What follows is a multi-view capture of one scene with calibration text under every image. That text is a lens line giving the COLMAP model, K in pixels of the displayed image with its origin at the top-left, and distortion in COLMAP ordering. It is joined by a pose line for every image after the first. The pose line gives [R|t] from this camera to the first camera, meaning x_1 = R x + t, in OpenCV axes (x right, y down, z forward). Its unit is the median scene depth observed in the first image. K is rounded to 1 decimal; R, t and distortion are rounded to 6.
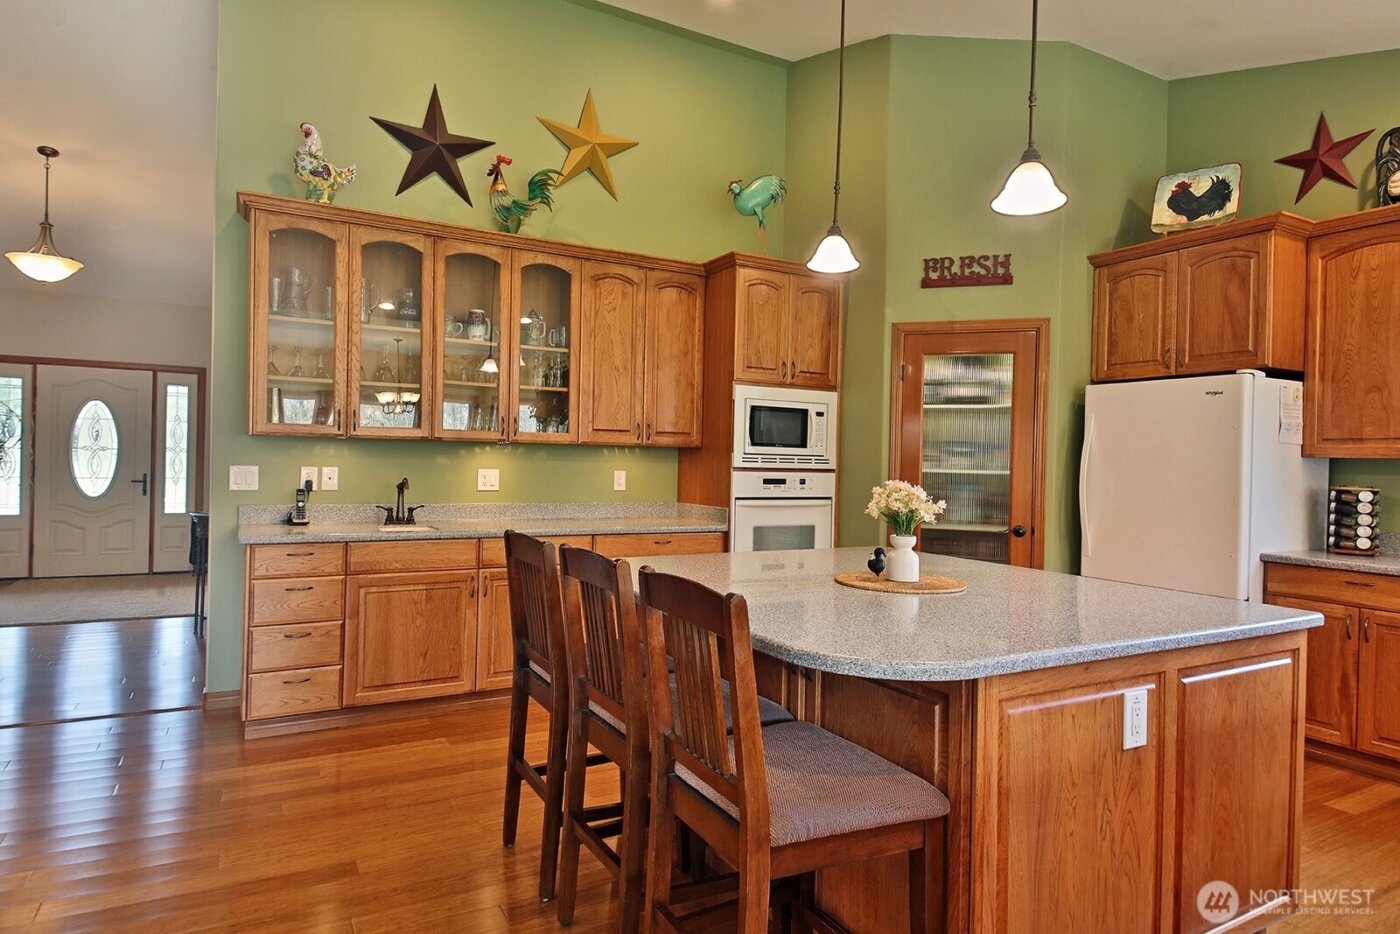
lens RADIAL K [[802.8, 0, 700.0], [0, 802.8, 467.0], [0, 0, 1]] dist [0.069556, -0.053304]
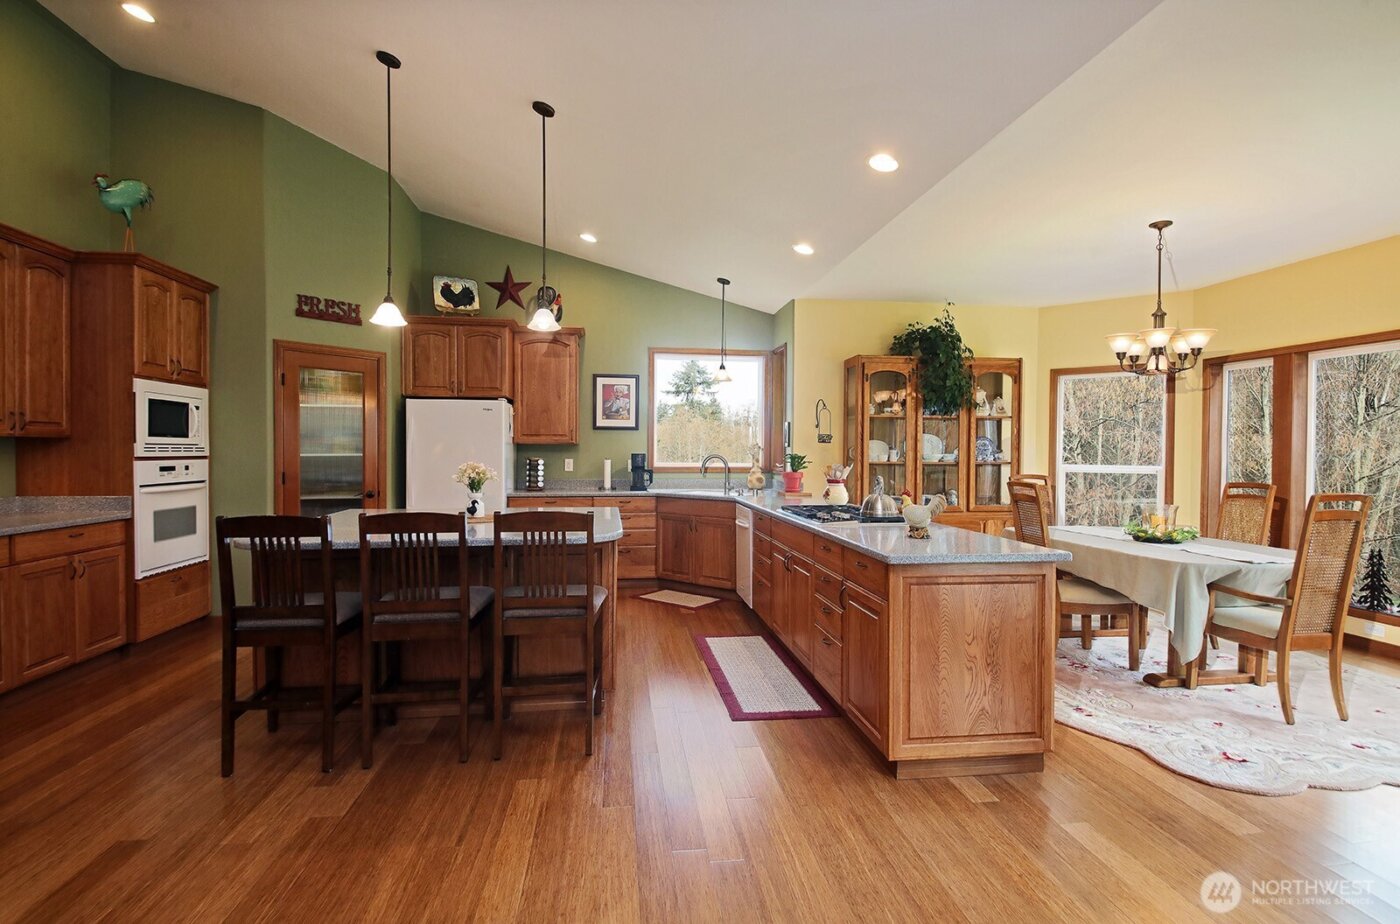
lens RADIAL K [[663.7, 0, 700.0], [0, 663.7, 462.0], [0, 0, 1]] dist [0.001737, -0.000373]
pose [[0.377825, -0.036489, 0.925158, -0.485026], [0.011265, 0.999330, 0.034814, -0.014939], [-0.925808, -0.002732, 0.377983, -0.013102]]
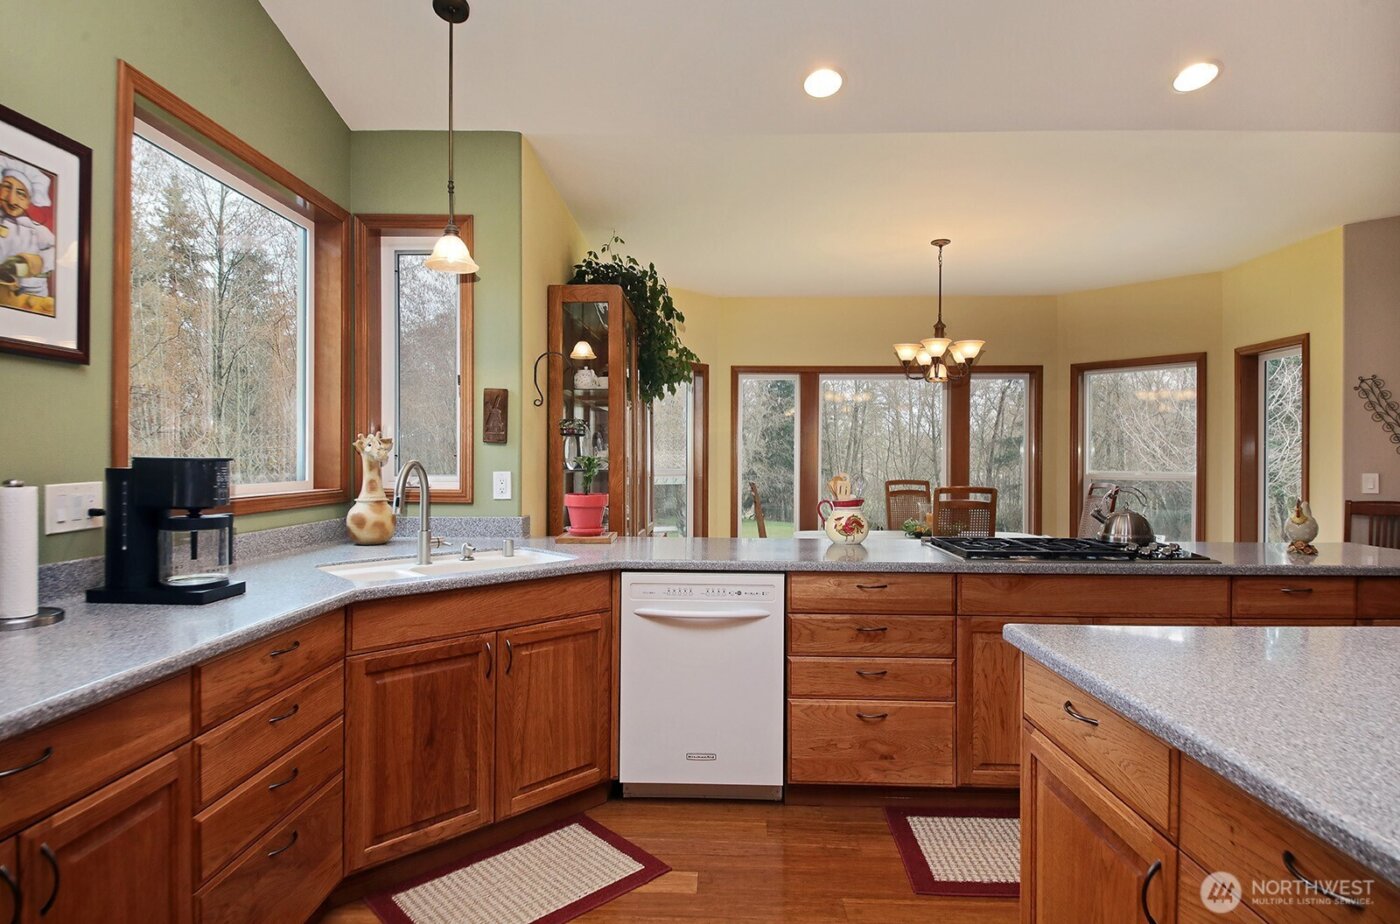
lens RADIAL K [[744.7, 0, 700.0], [0, 744.7, 462.0], [0, 0, 1]] dist [-0.004937, -0.001290]
pose [[-0.853145, -0.028604, 0.520889, 0.297207], [-0.019403, 0.999545, 0.023110, 0.001765], [-0.521313, 0.009609, -0.853312, 0.829061]]
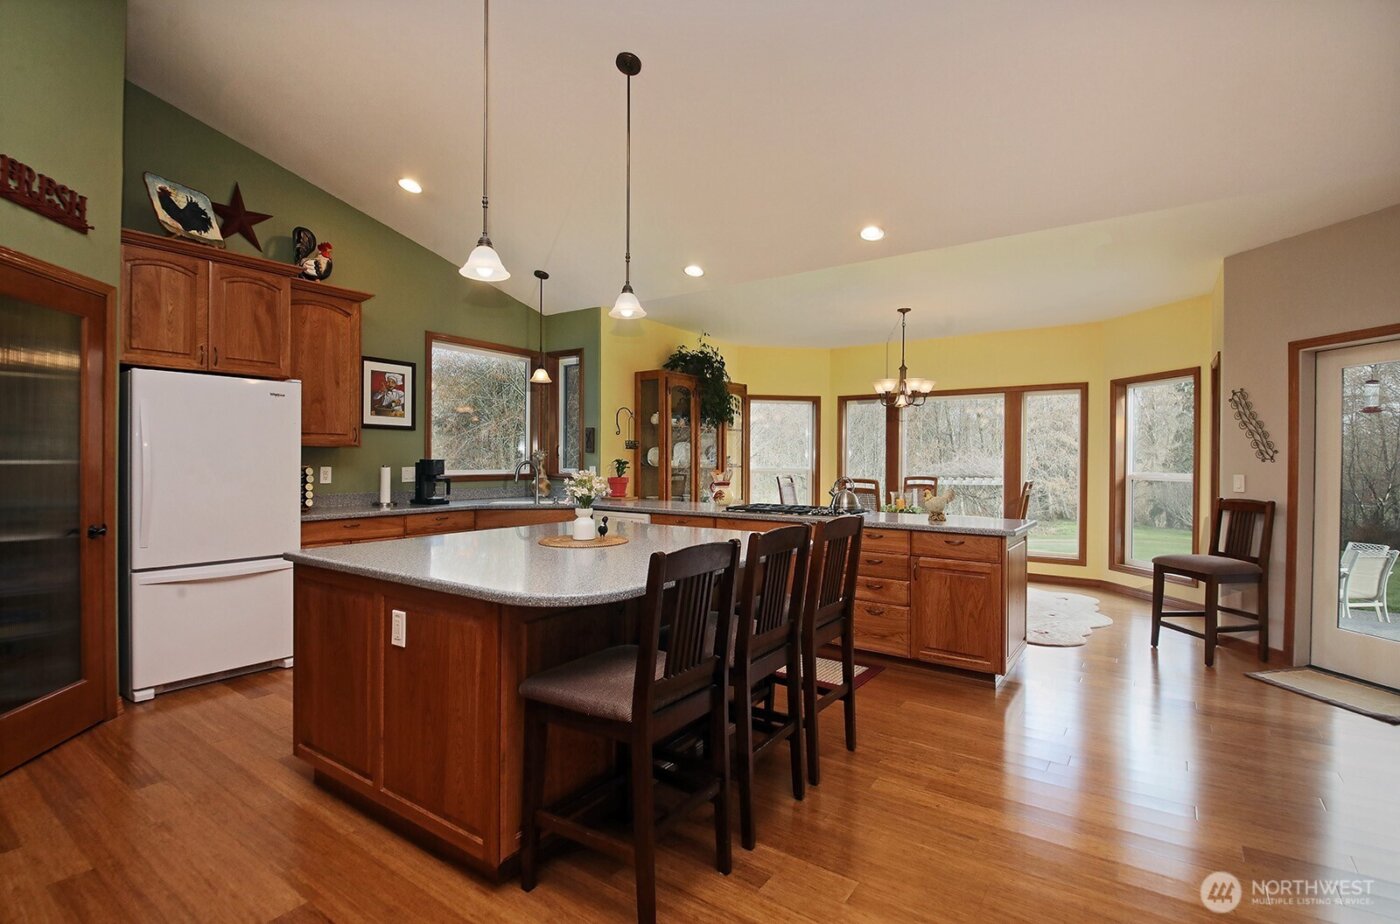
lens RADIAL K [[655.9, 0, 700.0], [0, 655.9, 462.0], [0, 0, 1]] dist [-0.000705, -0.023639]
pose [[-0.428999, -0.027984, 0.902871, -0.463679], [-0.008066, 0.999599, 0.027150, -0.015805], [-0.903269, 0.004365, -0.429053, 0.697044]]
